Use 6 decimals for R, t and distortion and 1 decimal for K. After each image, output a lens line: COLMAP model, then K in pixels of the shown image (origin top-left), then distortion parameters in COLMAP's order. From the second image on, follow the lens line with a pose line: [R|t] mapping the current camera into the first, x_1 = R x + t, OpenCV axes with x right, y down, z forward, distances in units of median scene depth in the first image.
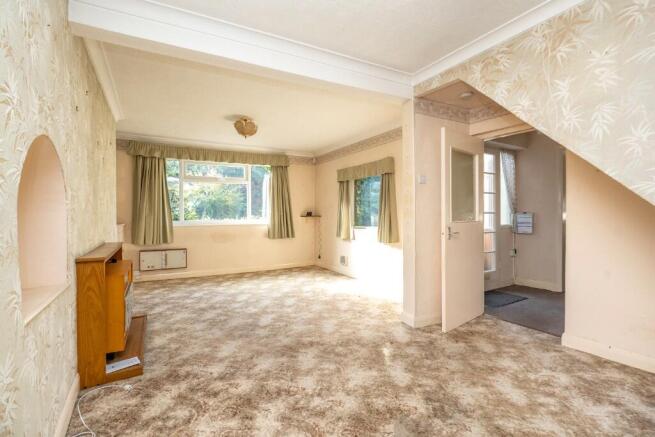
lens RADIAL K [[302.6, 0, 328.7], [0, 302.6, 219.6], [0, 0, 1]] dist [-0.000366, 0.000367]
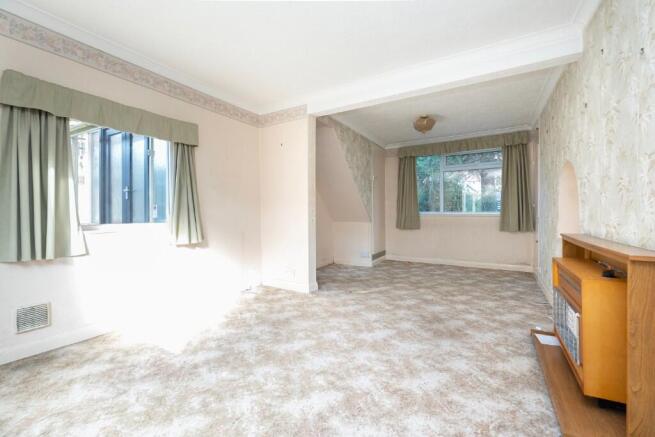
lens RADIAL K [[282.5, 0, 340.3], [0, 282.5, 219.3], [0, 0, 1]] dist [-0.001609, -0.000078]
pose [[-0.522893, -0.016034, 0.852248, -0.859038], [0.017384, 0.999415, 0.029468, 0.012838], [-0.852221, 0.030224, -0.522308, 1.625874]]
